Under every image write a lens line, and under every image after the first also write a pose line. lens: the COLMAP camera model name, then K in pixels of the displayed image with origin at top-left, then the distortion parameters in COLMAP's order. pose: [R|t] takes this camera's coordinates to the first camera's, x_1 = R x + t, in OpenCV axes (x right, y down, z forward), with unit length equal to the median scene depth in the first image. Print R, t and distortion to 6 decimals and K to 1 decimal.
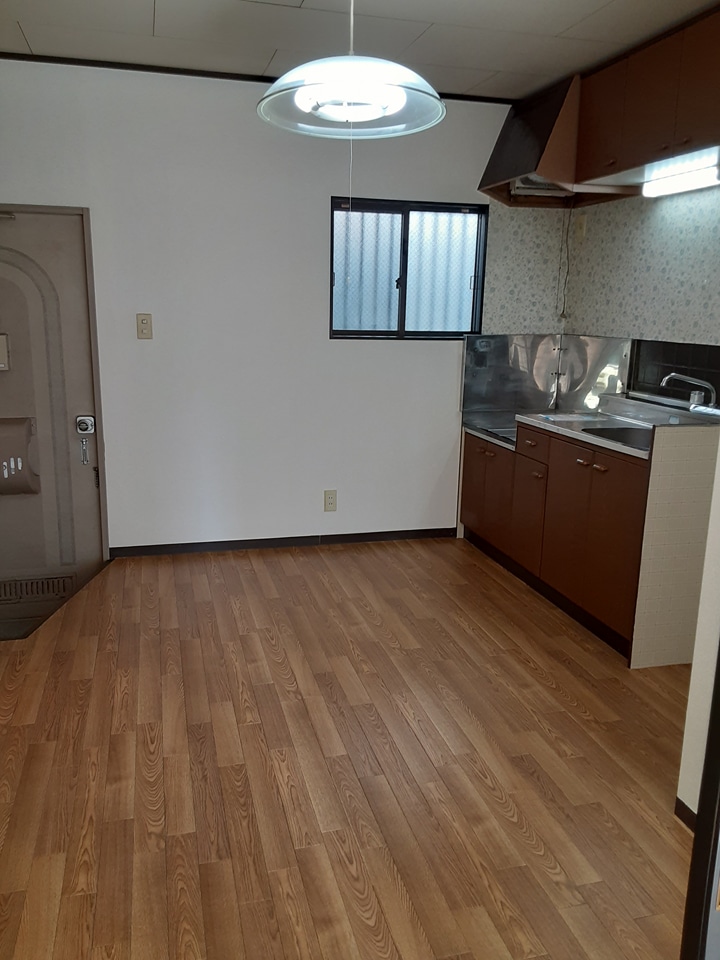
lens RADIAL K [[764.3, 0, 346.7], [0, 764.3, 473.4], [0, 0, 1]] dist [0.108083, -0.158670]
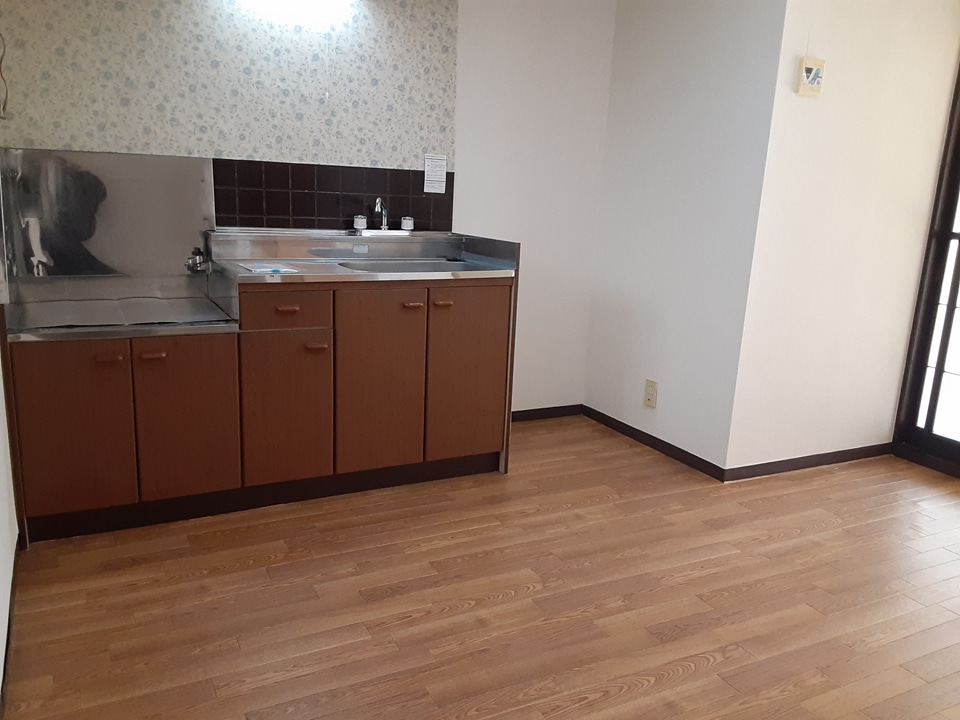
lens RADIAL K [[764.3, 0, 469.2], [0, 764.3, 374.4], [0, 0, 1]] dist [0.108083, -0.158670]
pose [[-0.217710, -0.259655, 0.940841, -0.485649], [0.168353, 0.939524, 0.298249, -0.168455], [-0.961384, 0.223325, -0.160830, 0.985849]]
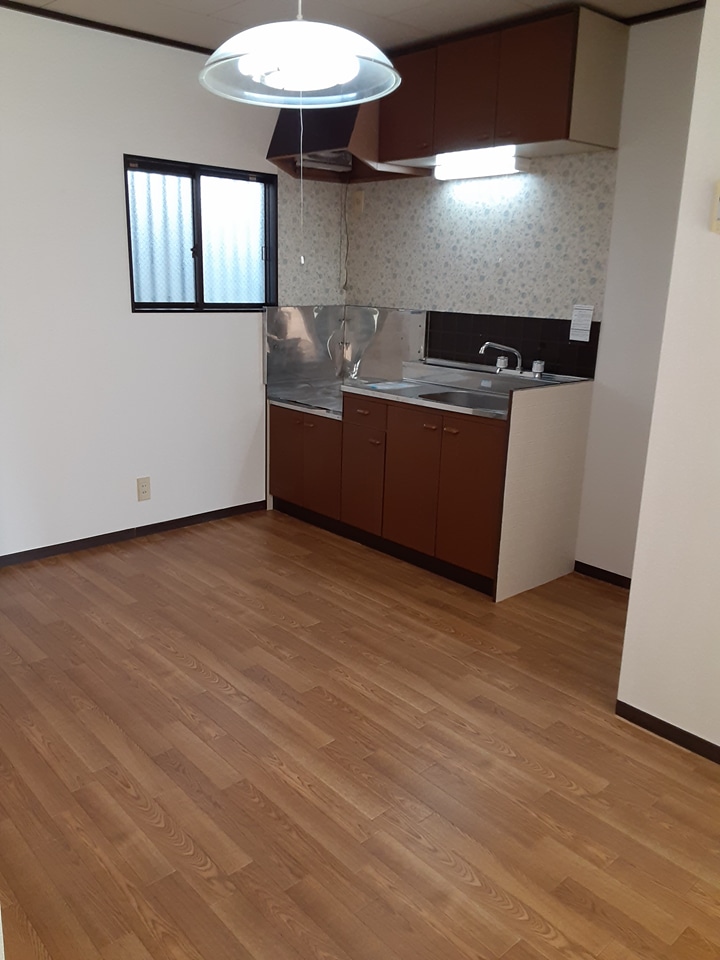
lens RADIAL K [[764.3, 0, 347.0], [0, 764.3, 472.6], [0, 0, 1]] dist [0.108083, -0.158670]
pose [[0.889261, -0.111009, 0.443725, -0.258713], [0.090191, 0.993612, 0.067826, -0.030283], [-0.448420, -0.020295, 0.893593, 0.072948]]
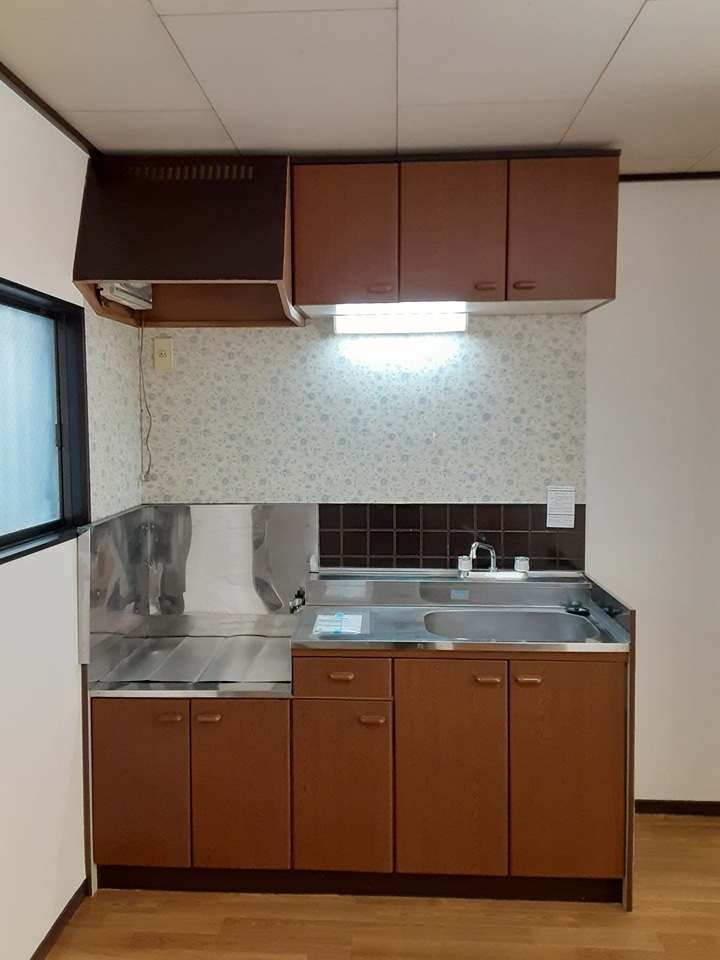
lens RADIAL K [[764.3, 0, 347.3], [0, 764.3, 464.7], [0, 0, 1]] dist [0.108083, -0.158670]
pose [[0.304719, -0.075620, 0.949435, -0.378204], [0.217544, 0.976018, 0.007918, -0.224917], [-0.927265, 0.204131, 0.313862, 0.765560]]
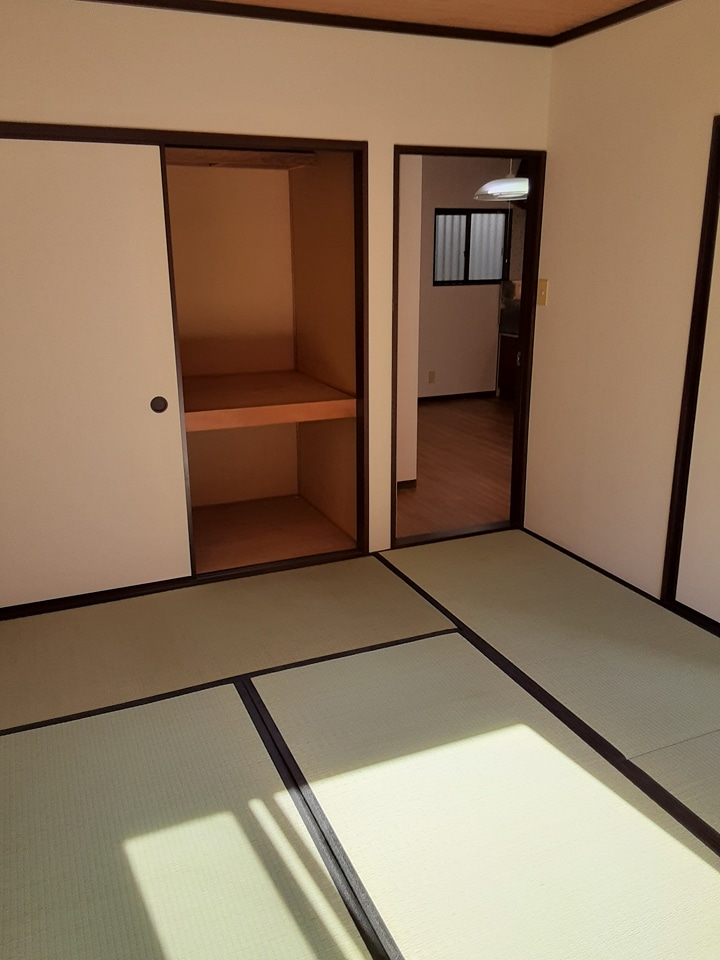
lens RADIAL K [[764.3, 0, 350.5], [0, 764.3, 468.7], [0, 0, 1]] dist [0.108083, -0.158670]
pose [[0.988273, -0.065030, 0.138159, -0.578504], [0.056750, 0.996396, 0.063051, 0.153370], [-0.141761, -0.054471, 0.988401, -0.941863]]
